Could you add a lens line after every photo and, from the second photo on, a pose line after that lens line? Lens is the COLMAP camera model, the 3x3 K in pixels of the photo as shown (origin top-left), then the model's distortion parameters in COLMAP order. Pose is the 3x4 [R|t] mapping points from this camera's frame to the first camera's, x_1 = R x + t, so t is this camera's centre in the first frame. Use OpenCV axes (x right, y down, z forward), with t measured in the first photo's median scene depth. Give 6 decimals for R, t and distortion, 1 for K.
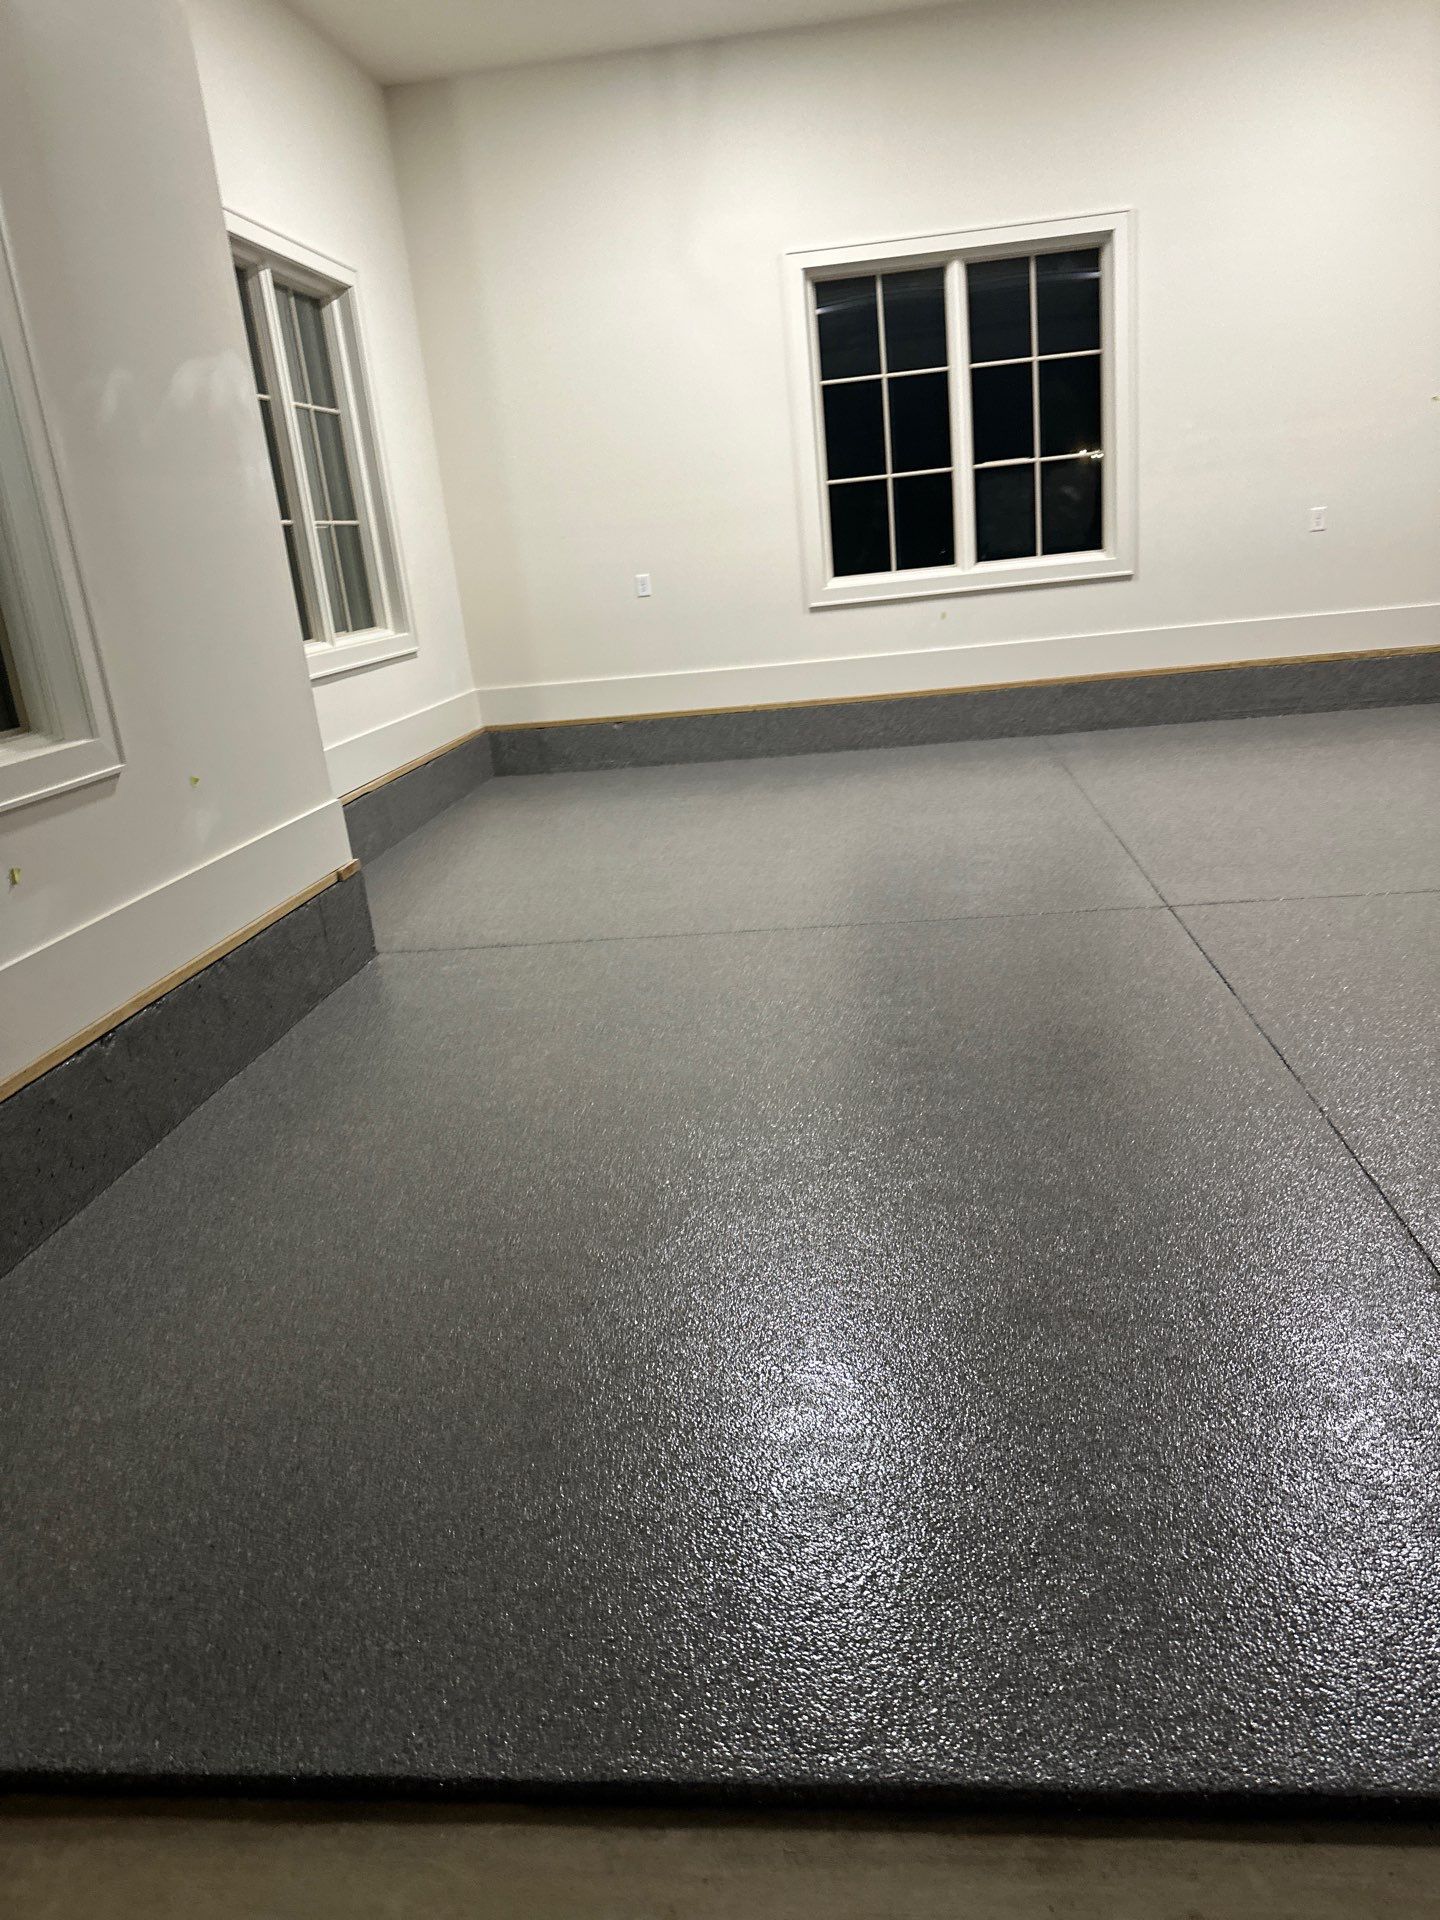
lens RADIAL K [[1340.8, 0, 724.6], [0, 1340.8, 962.7], [0, 0, 1]] dist [0.179092, -0.362225]
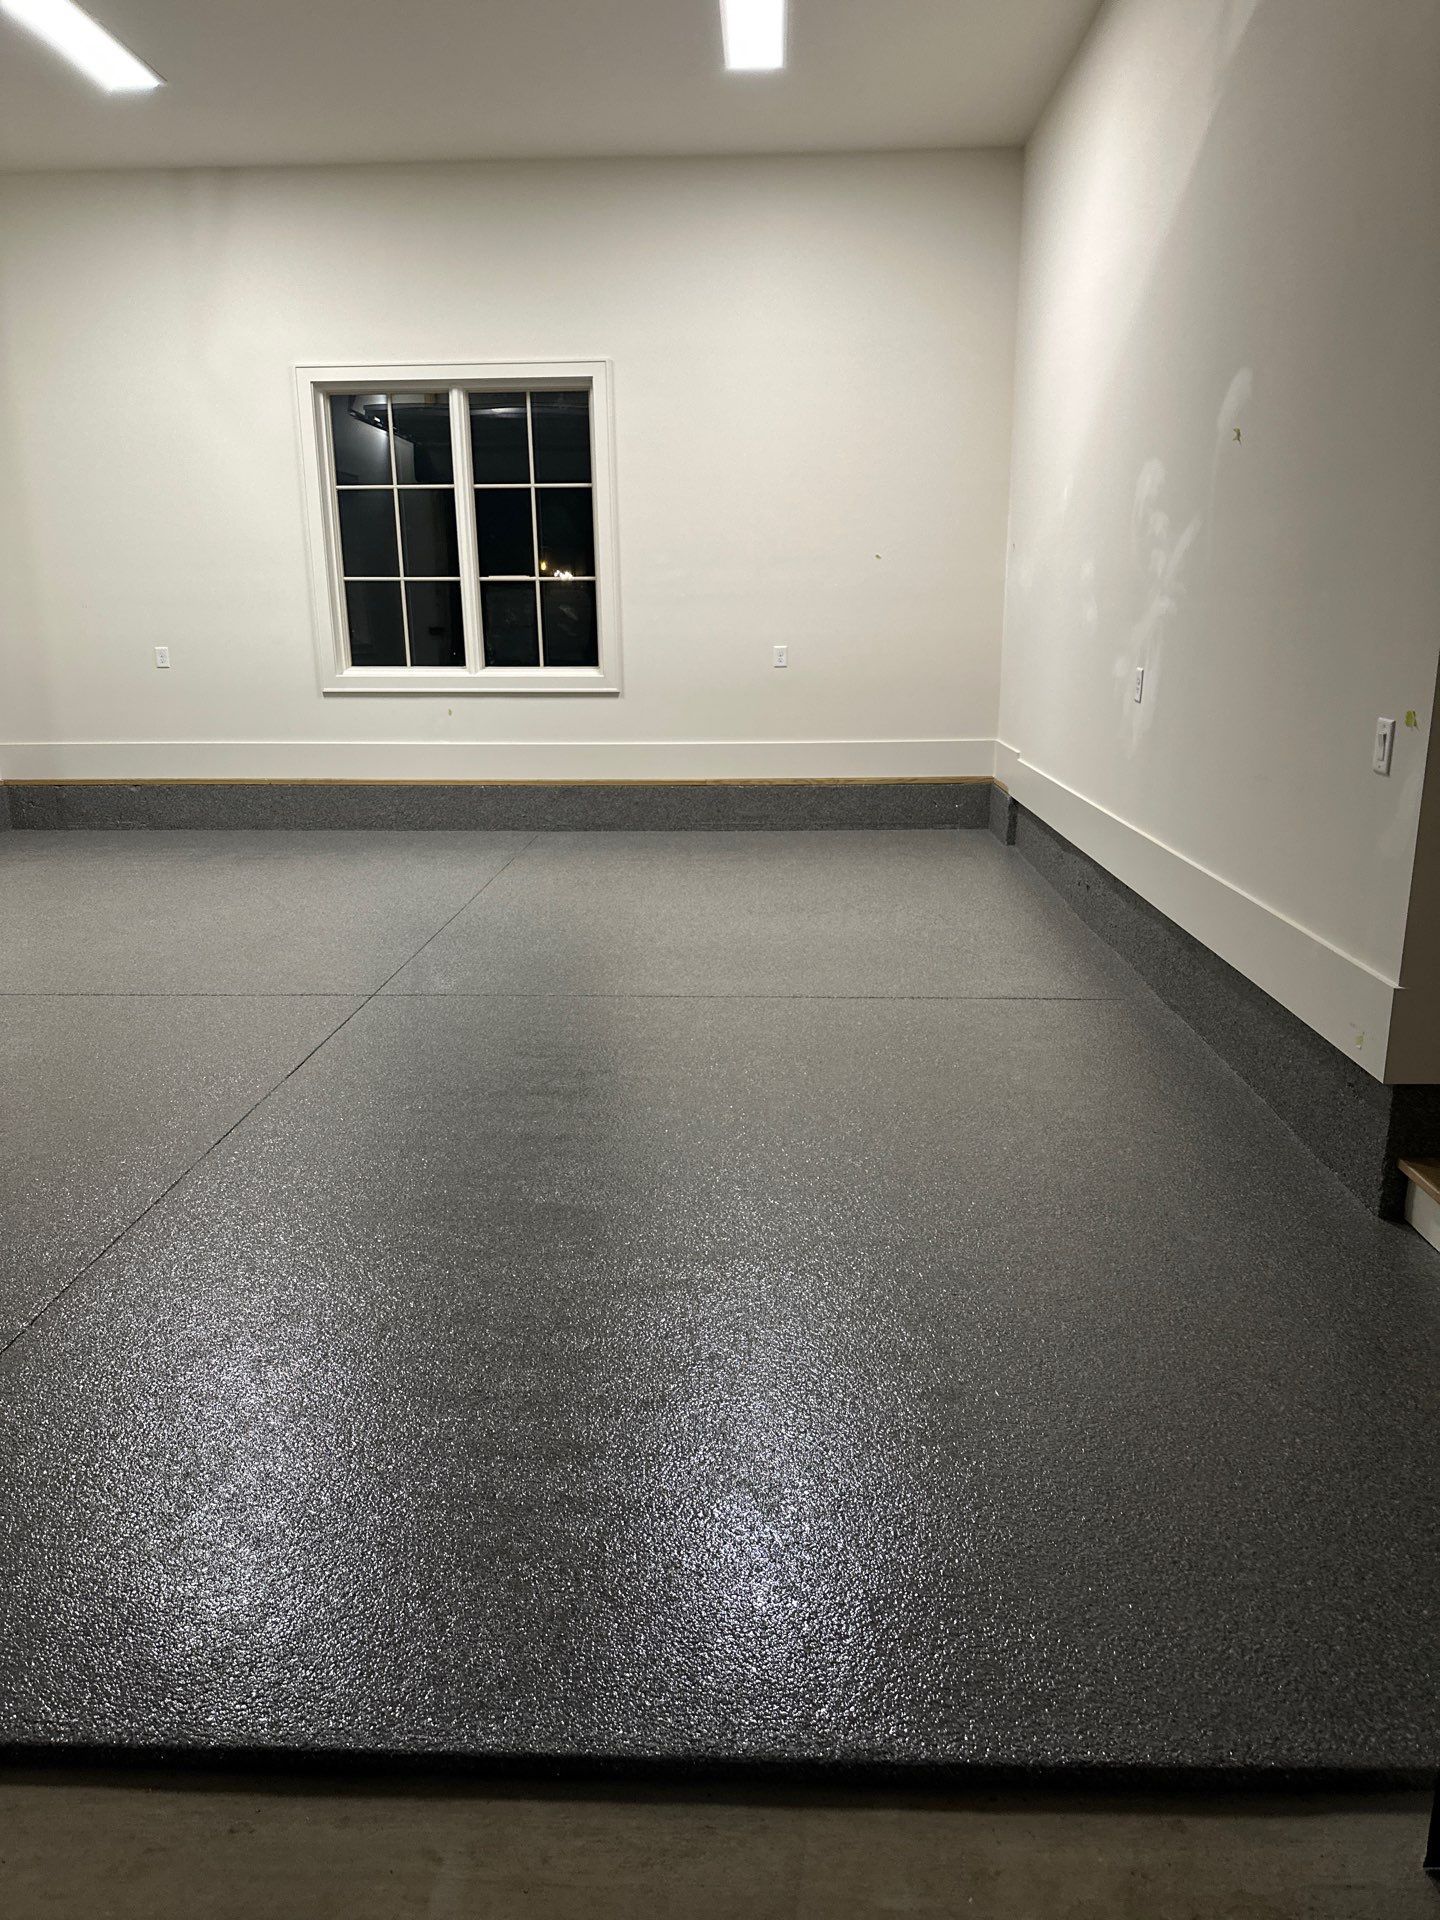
lens RADIAL K [[1340.8, 0, 724.6], [0, 1340.8, 962.7], [0, 0, 1]] dist [0.179092, -0.362225]
pose [[0.994607, 0.064466, 0.081249, 0.327342], [-0.059968, 0.996592, -0.056635, -0.014366], [-0.084623, 0.051457, 0.995083, -0.068294]]
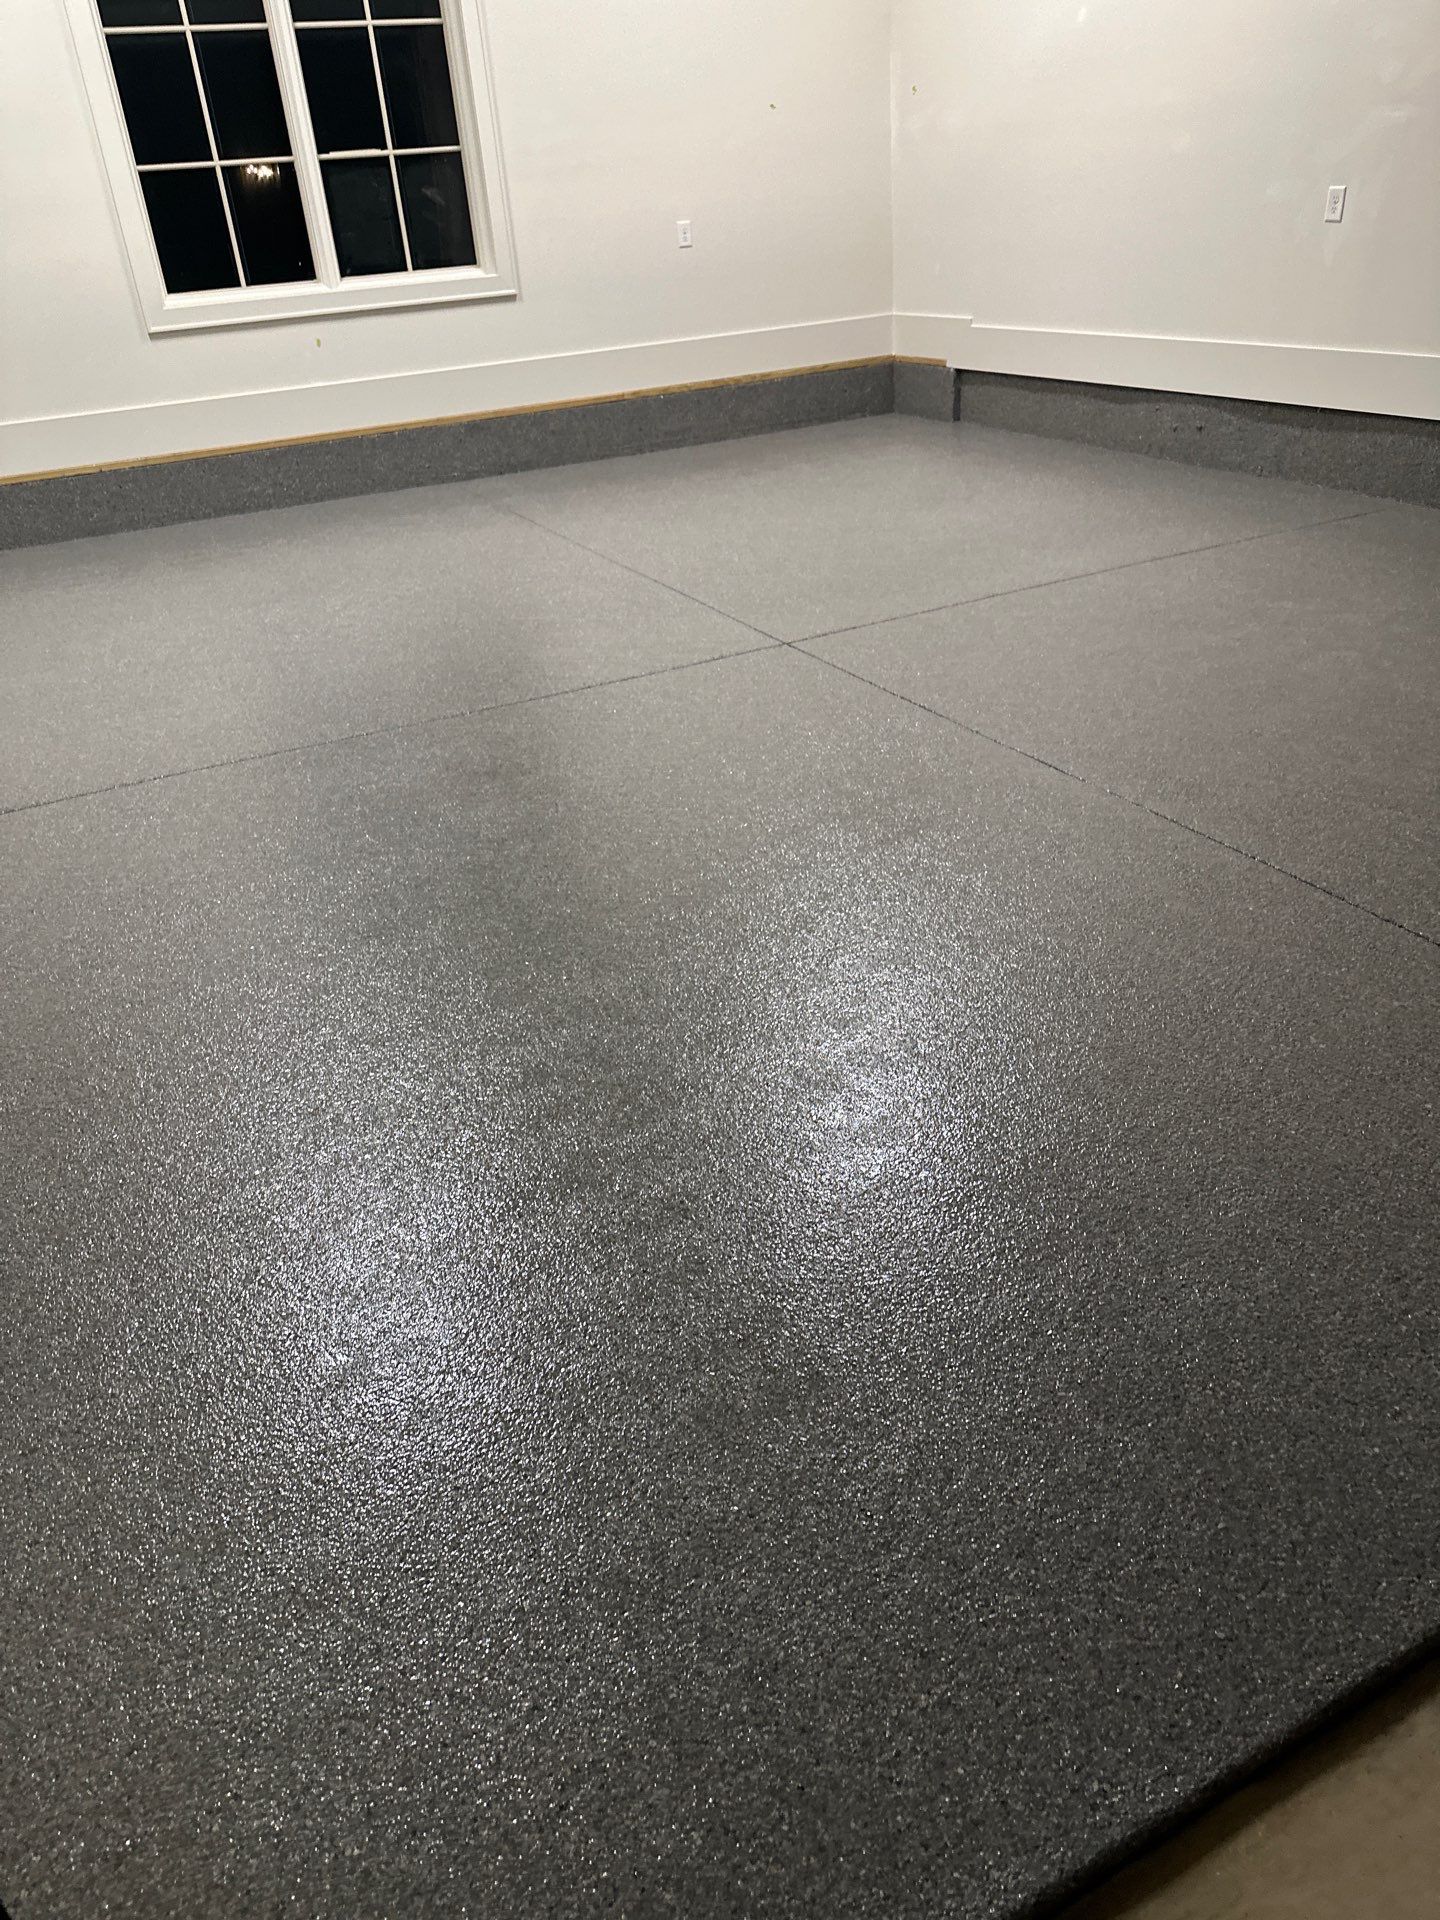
lens RADIAL K [[1354.9, 0, 720.0], [0, 1354.9, 960.0], [0, 0, 1]] dist [0.083431, -0.107868]
pose [[0.836834, -0.238521, 0.492764, -0.157047], [0.157989, 0.967020, 0.199779, -0.015346], [-0.524164, -0.089331, 0.846919, 0.113929]]
